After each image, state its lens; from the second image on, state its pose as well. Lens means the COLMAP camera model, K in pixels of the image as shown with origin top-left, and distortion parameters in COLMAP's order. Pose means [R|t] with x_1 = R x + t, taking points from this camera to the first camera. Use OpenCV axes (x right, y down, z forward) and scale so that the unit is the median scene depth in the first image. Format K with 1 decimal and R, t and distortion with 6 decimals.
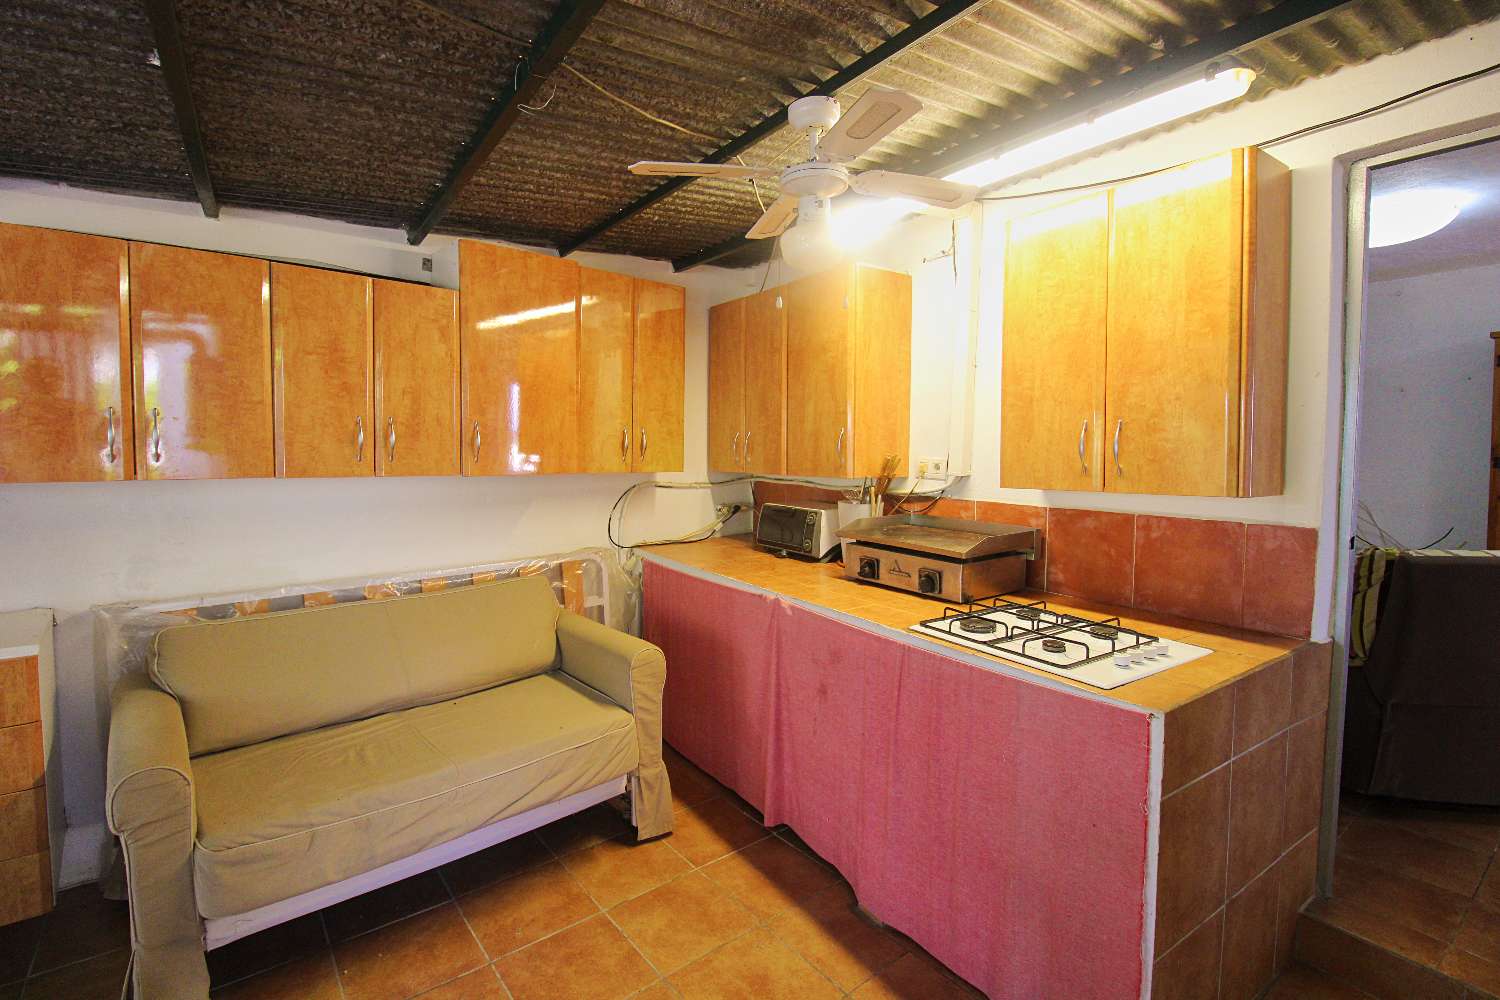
lens RADIAL K [[695.0, 0, 743.7], [0, 695.0, 483.9], [0, 0, 1]] dist [-0.001765, -0.011223]
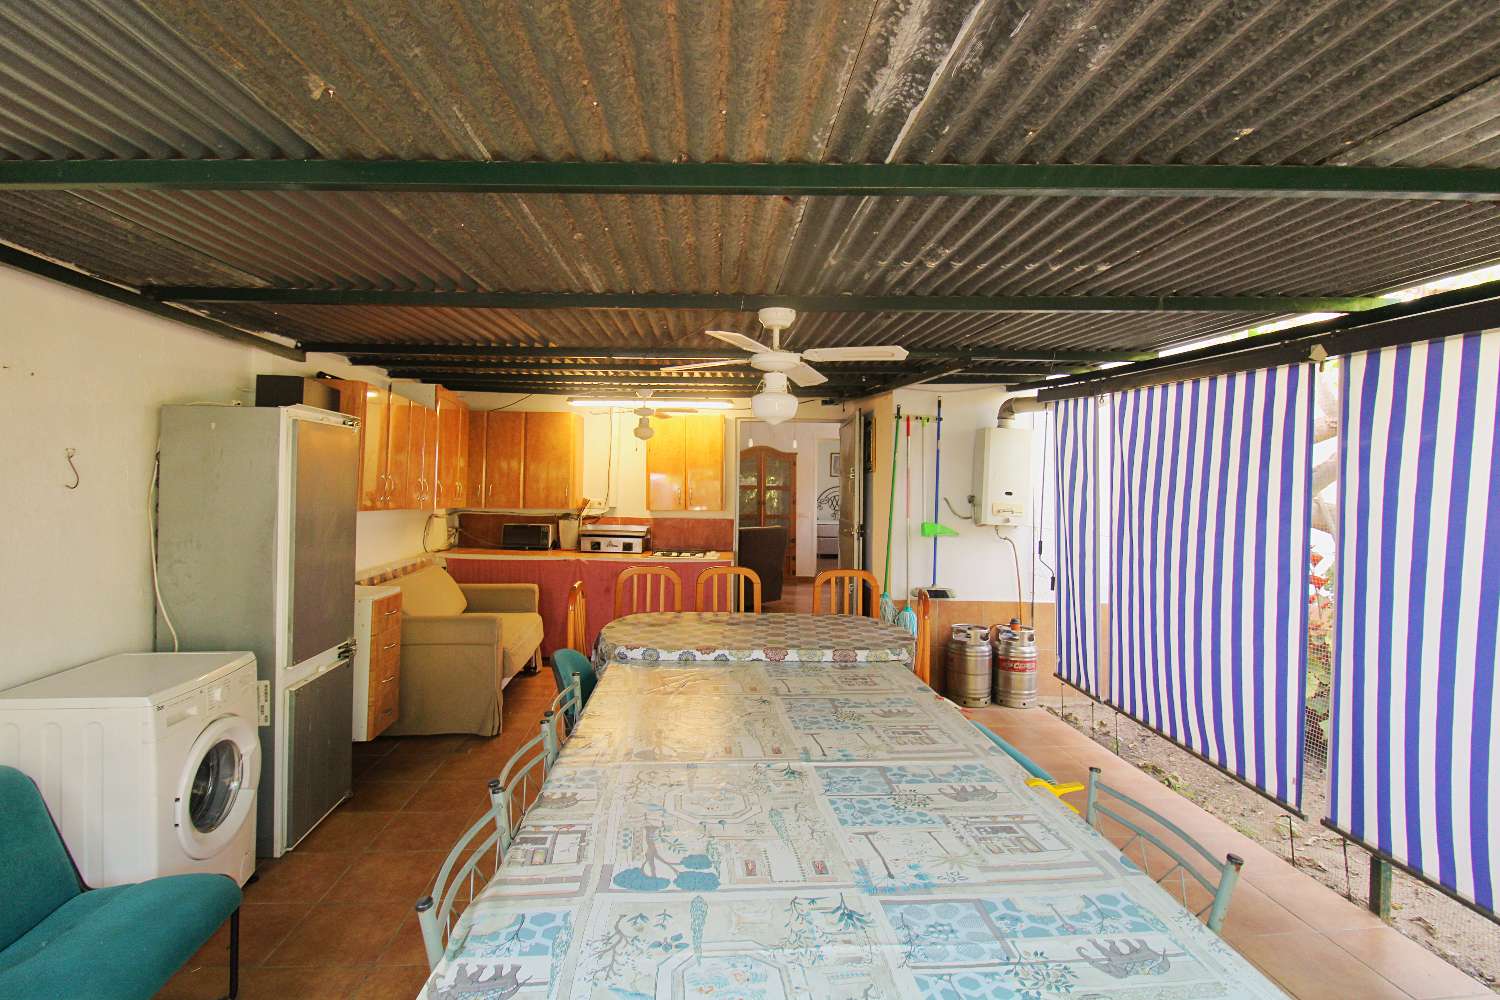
lens RADIAL K [[695.0, 0, 743.7], [0, 695.0, 483.9], [0, 0, 1]] dist [-0.001765, -0.011223]
pose [[0.528125, 0.015747, 0.849020, -1.562207], [0.029109, 0.998905, -0.036634, 0.010009], [-0.848667, 0.044062, 0.527088, -0.691098]]
